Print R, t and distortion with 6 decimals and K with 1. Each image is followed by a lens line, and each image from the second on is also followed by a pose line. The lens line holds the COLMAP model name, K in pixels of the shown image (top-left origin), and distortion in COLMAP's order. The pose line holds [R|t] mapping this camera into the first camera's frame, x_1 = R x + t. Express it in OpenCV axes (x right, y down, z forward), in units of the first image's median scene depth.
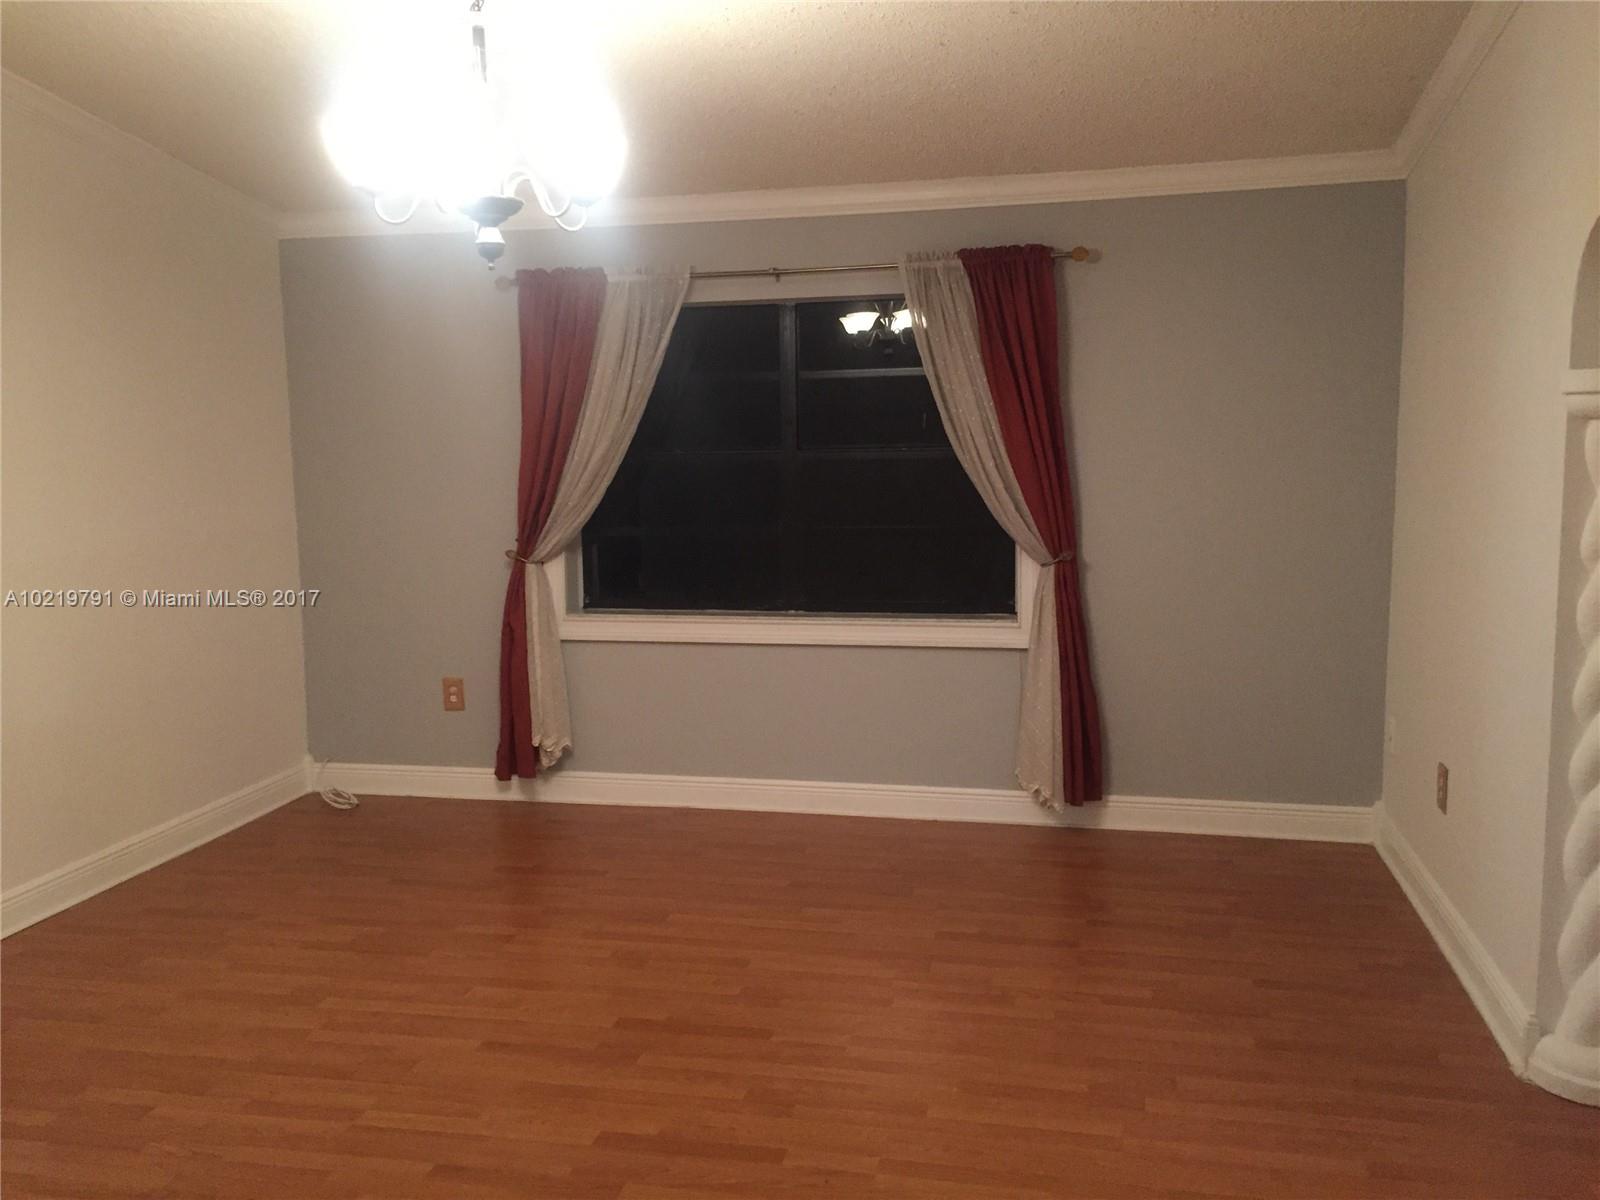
lens RADIAL K [[1378.7, 0, 806.0], [0, 1378.7, 594.5], [0, 0, 1]] dist [0.074184, -0.079186]
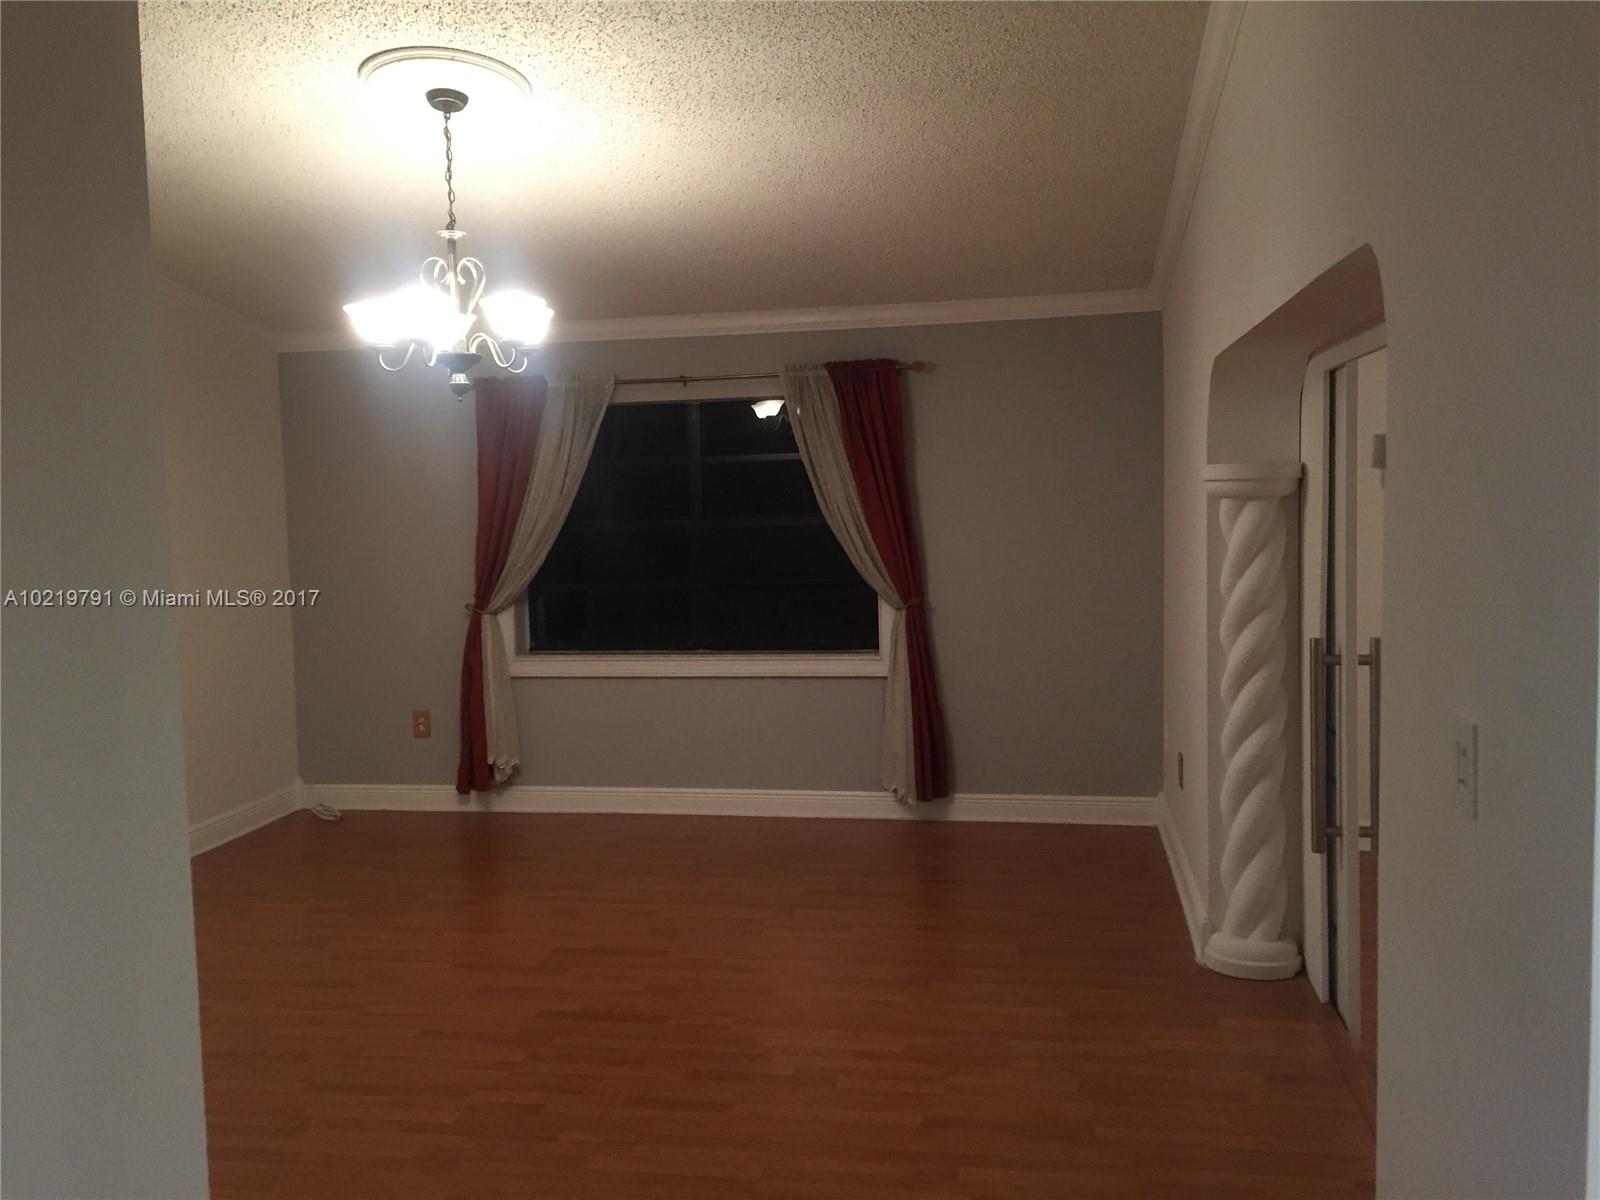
lens RADIAL K [[1378.7, 0, 808.2], [0, 1378.7, 588.5], [0, 0, 1]] dist [0.074184, -0.079186]
pose [[0.999322, -0.012557, 0.034624, 0.046109], [0.014238, 0.998711, -0.048729, 0.019379], [-0.033967, 0.049189, 0.998212, -0.246203]]
